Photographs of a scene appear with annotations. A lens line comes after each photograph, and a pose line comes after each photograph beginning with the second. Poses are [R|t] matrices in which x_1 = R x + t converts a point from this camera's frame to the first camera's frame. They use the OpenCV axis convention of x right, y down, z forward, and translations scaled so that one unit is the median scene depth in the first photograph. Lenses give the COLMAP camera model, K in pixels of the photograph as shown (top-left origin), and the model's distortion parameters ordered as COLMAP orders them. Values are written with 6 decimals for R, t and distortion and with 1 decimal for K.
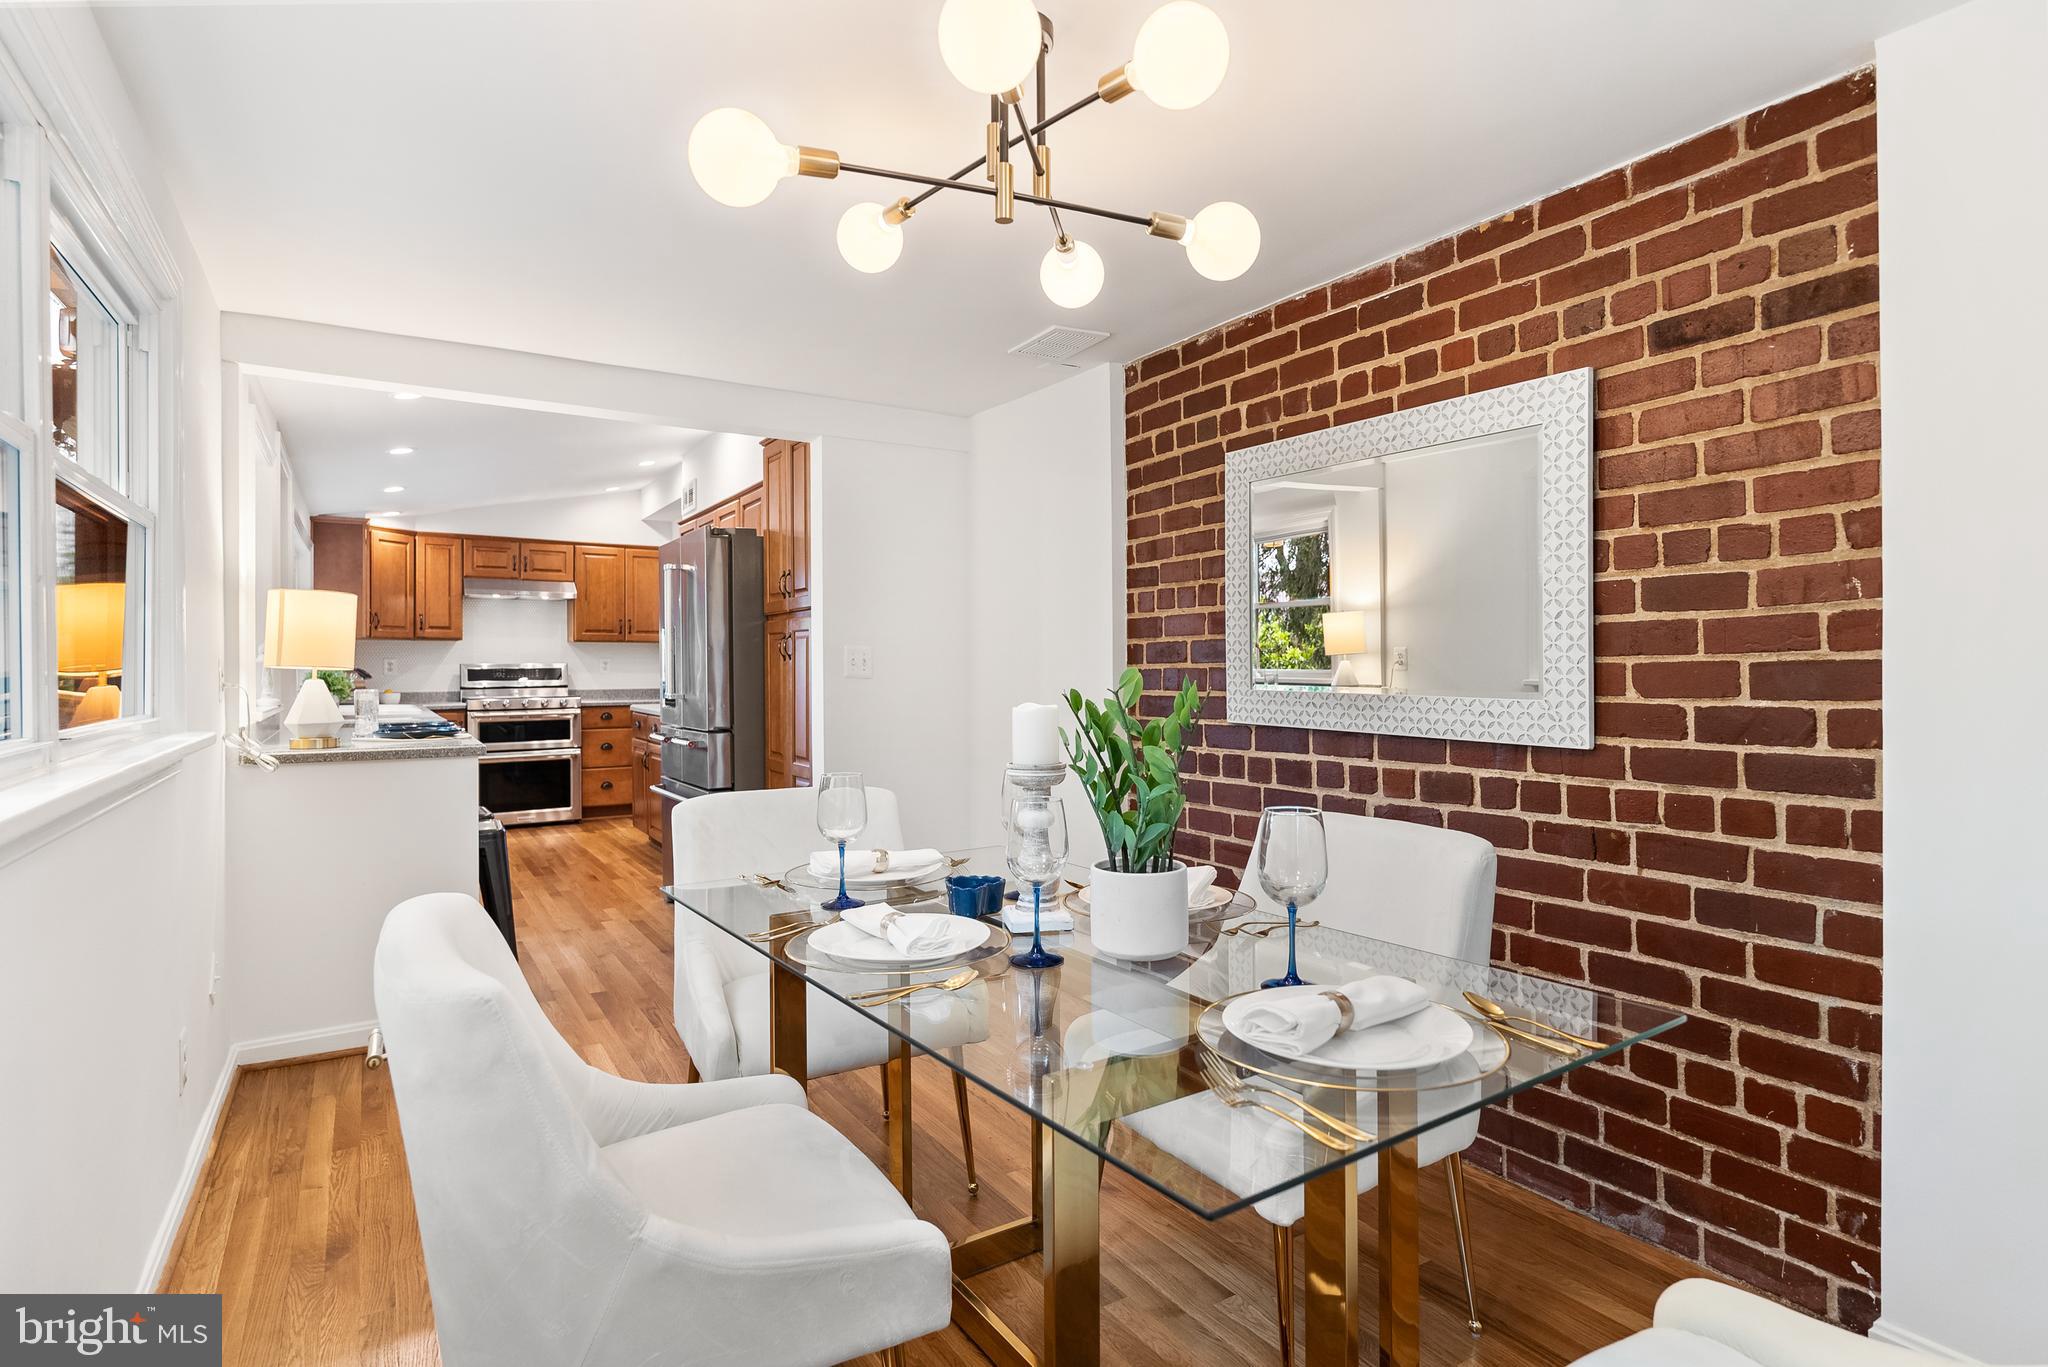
lens RADIAL K [[1021.4, 0, 1026.4], [0, 1021.4, 670.7], [0, 0, 1]] dist [-0.001010, -0.000113]
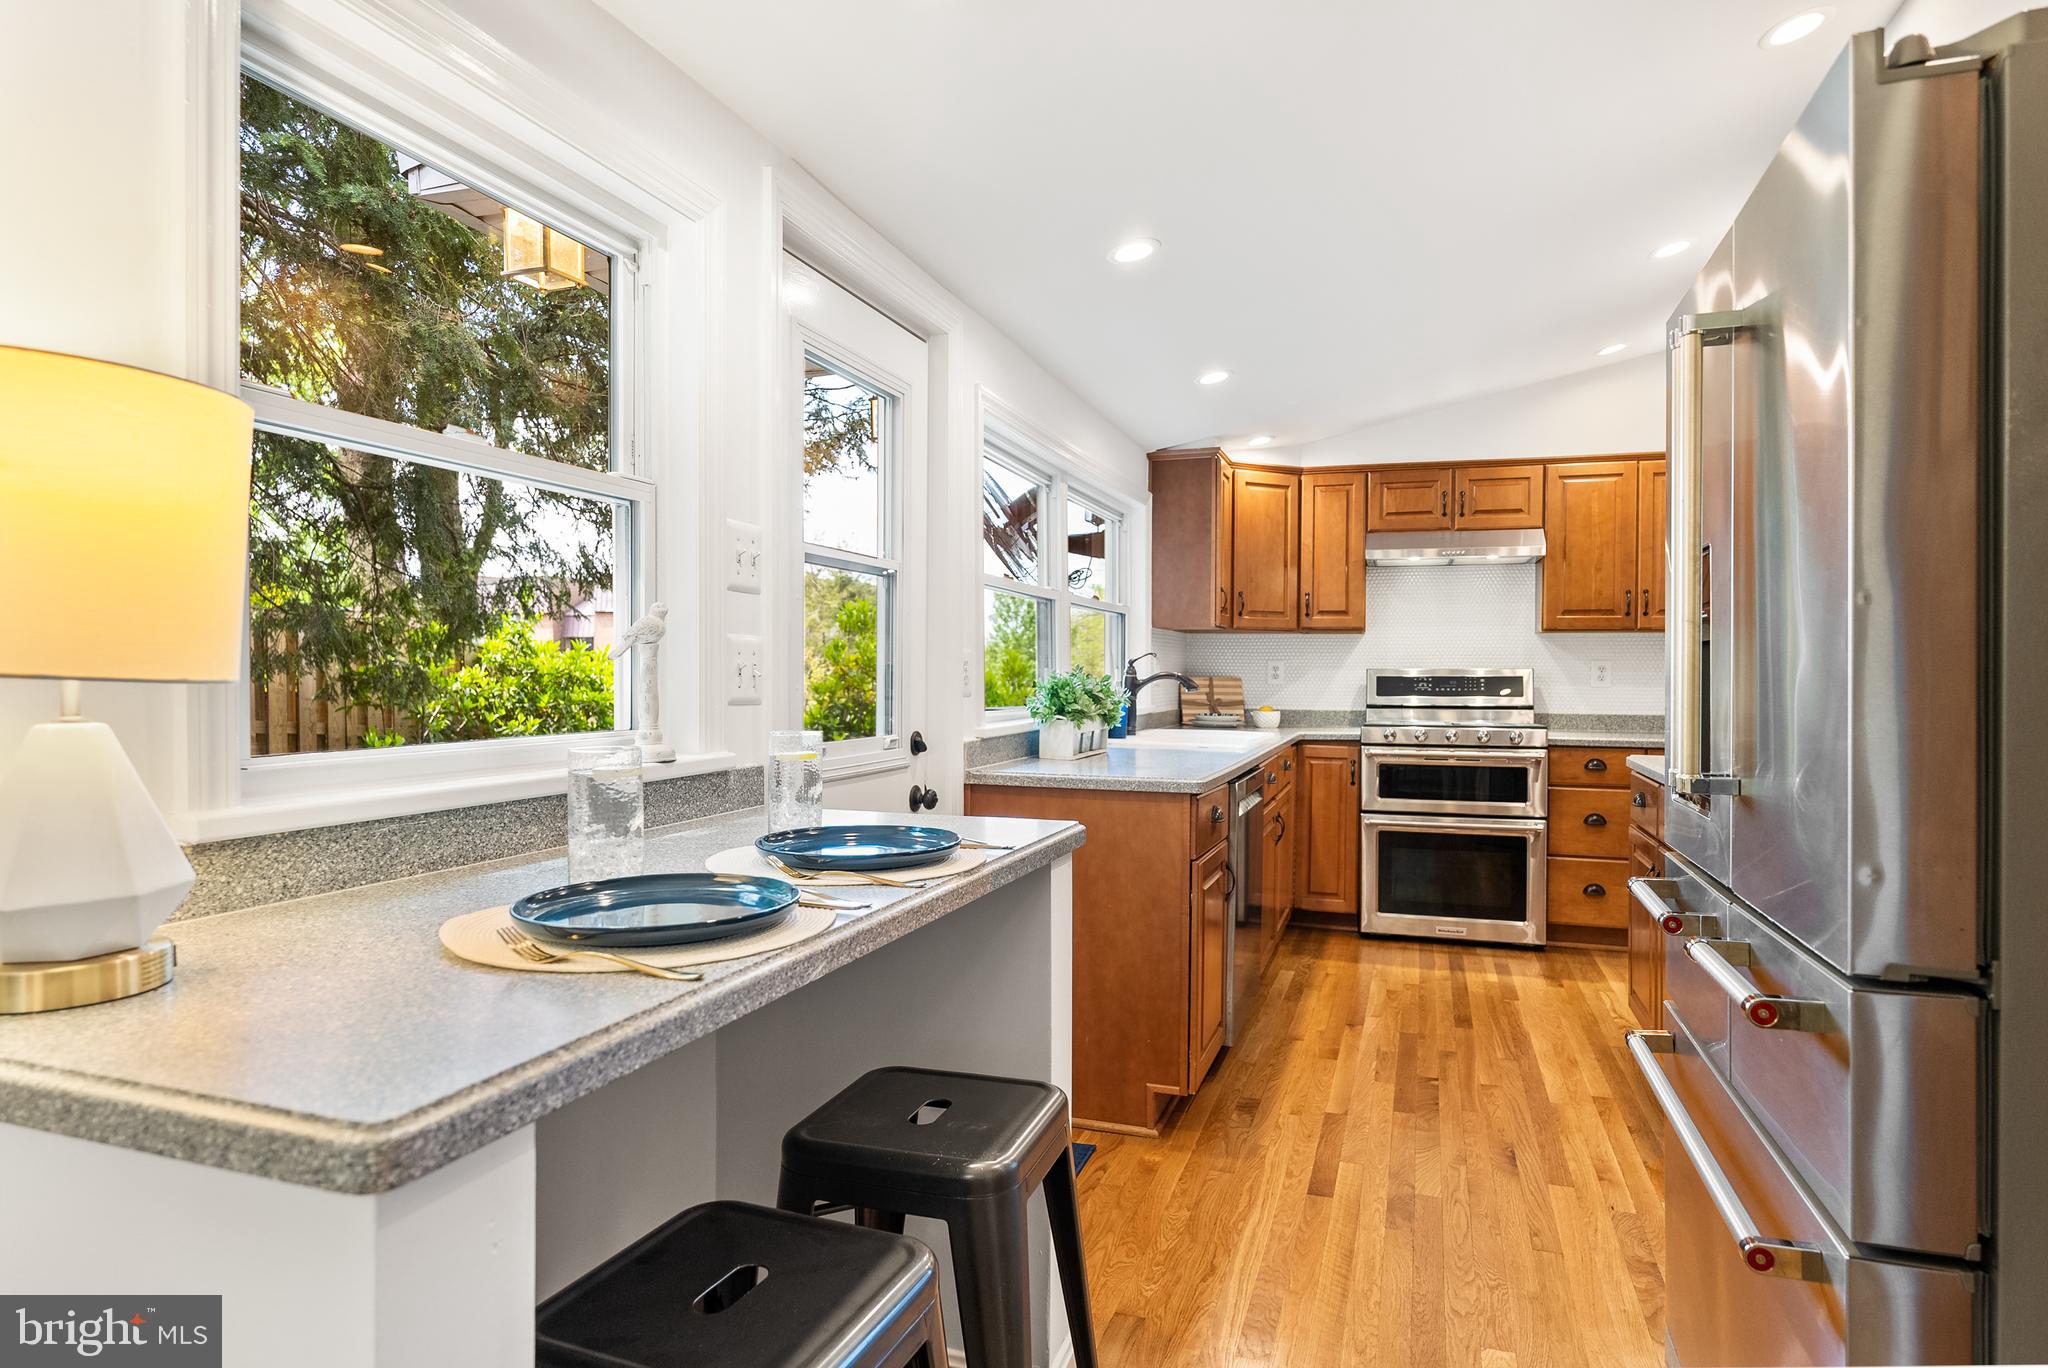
lens RADIAL K [[1130.5, 0, 1025.1], [0, 1130.5, 682.2], [0, 0, 1]] dist [-0.004923, -0.000196]
pose [[0.618435, 0.012058, -0.785744, -0.126738], [-0.012167, 0.999909, 0.005769, 0.000184], [0.785742, 0.005993, 0.618526, 0.391177]]
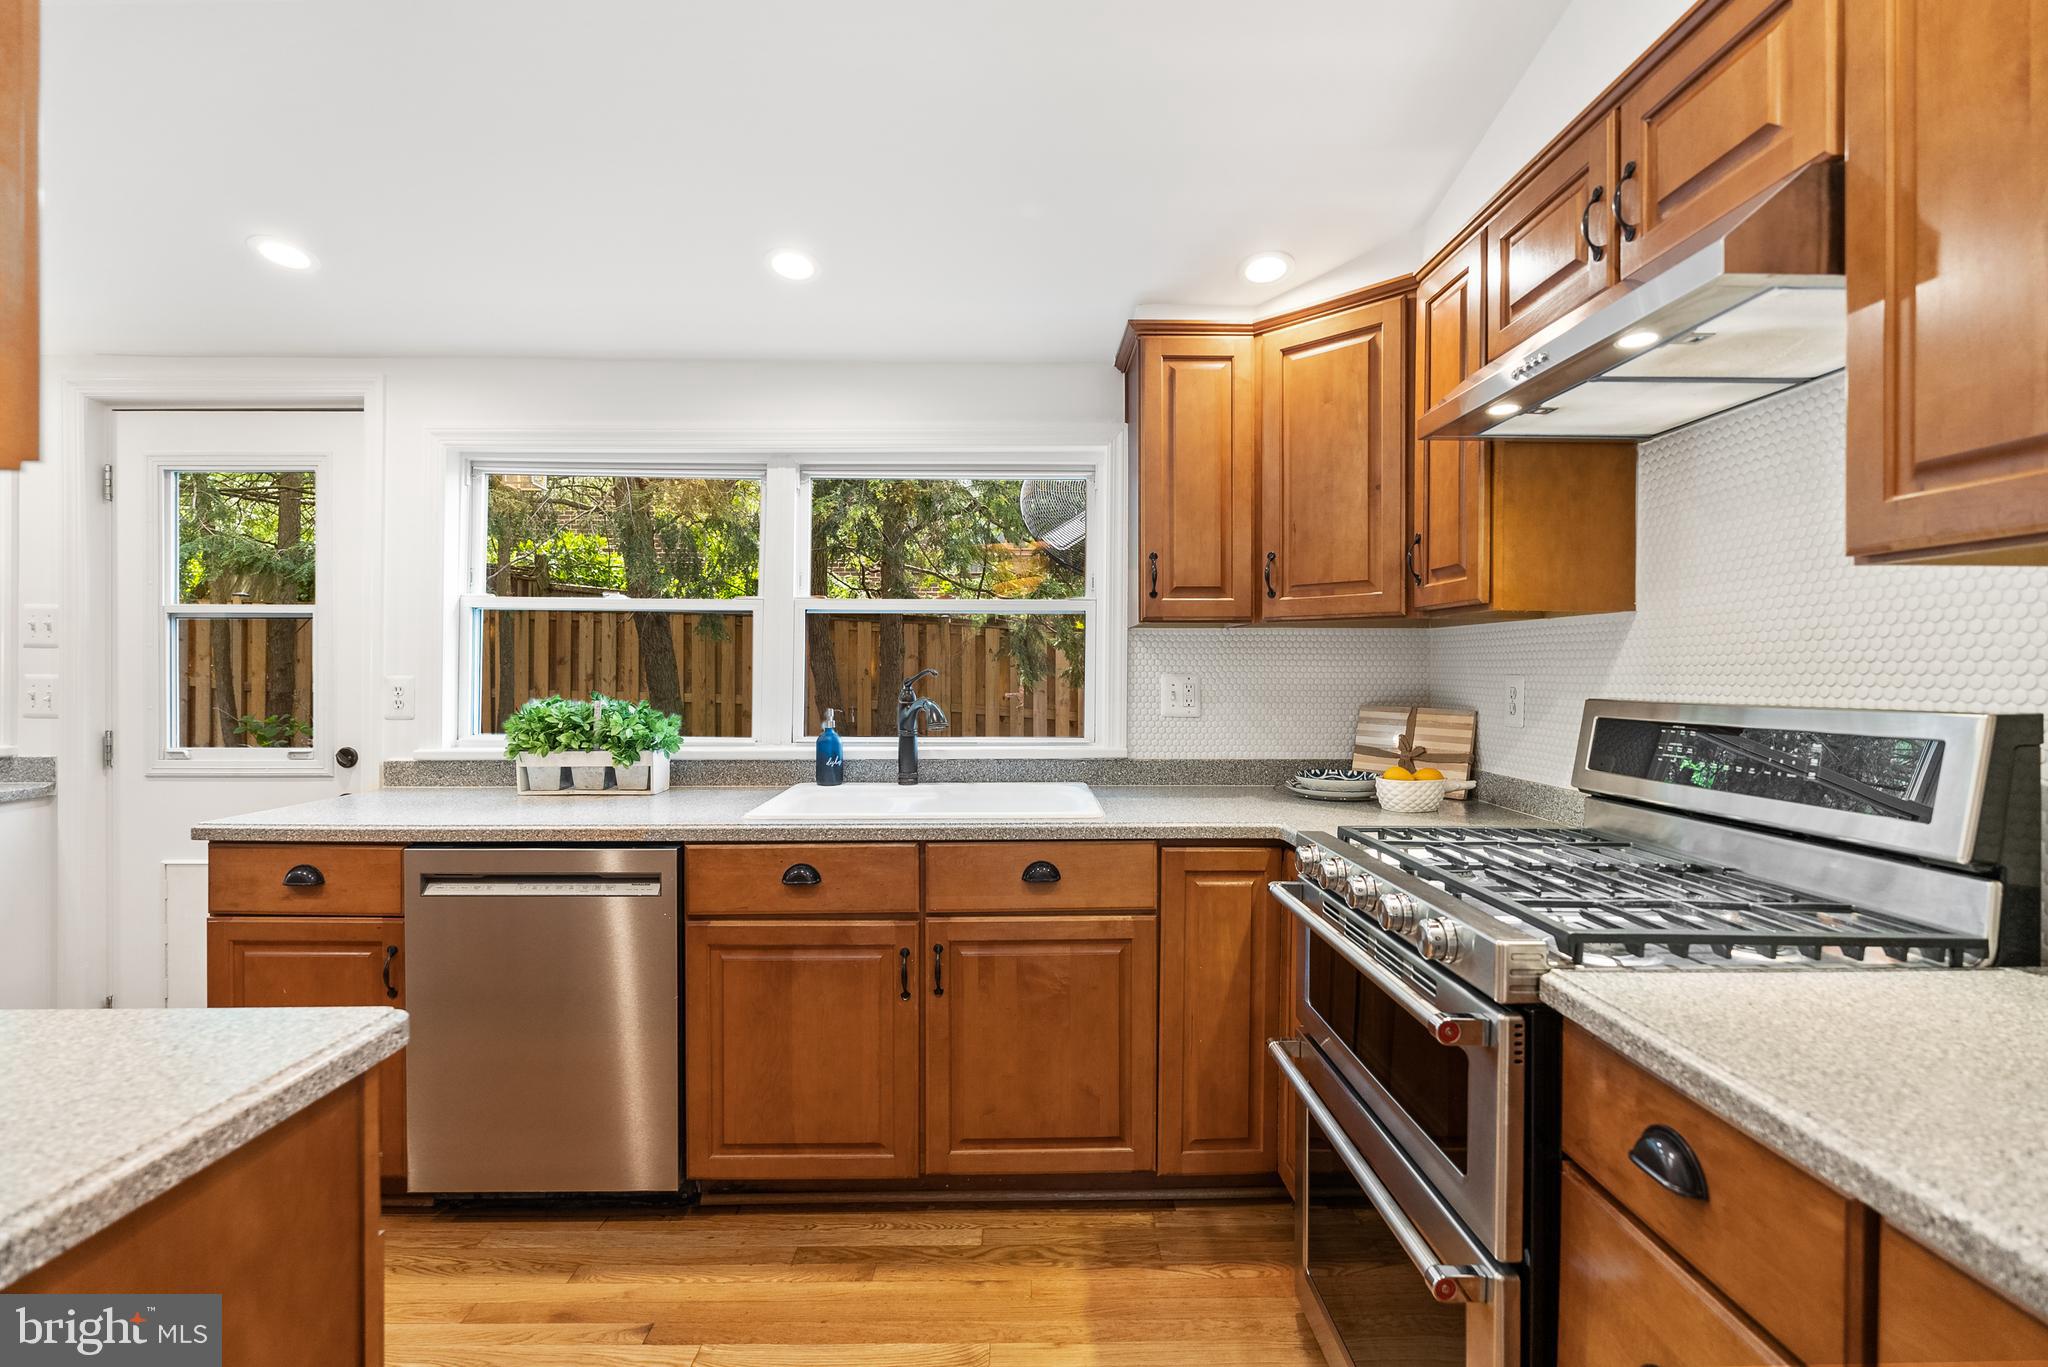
lens RADIAL K [[900.8, 0, 1030.3], [0, 900.8, 678.8], [0, 0, 1]] dist [-0.006787, 0.001191]
pose [[-0.526104, 0.001780, -0.850418, -0.289832], [-0.006754, 0.999958, 0.006271, -0.011858], [0.850393, 0.009043, -0.526070, 1.010219]]
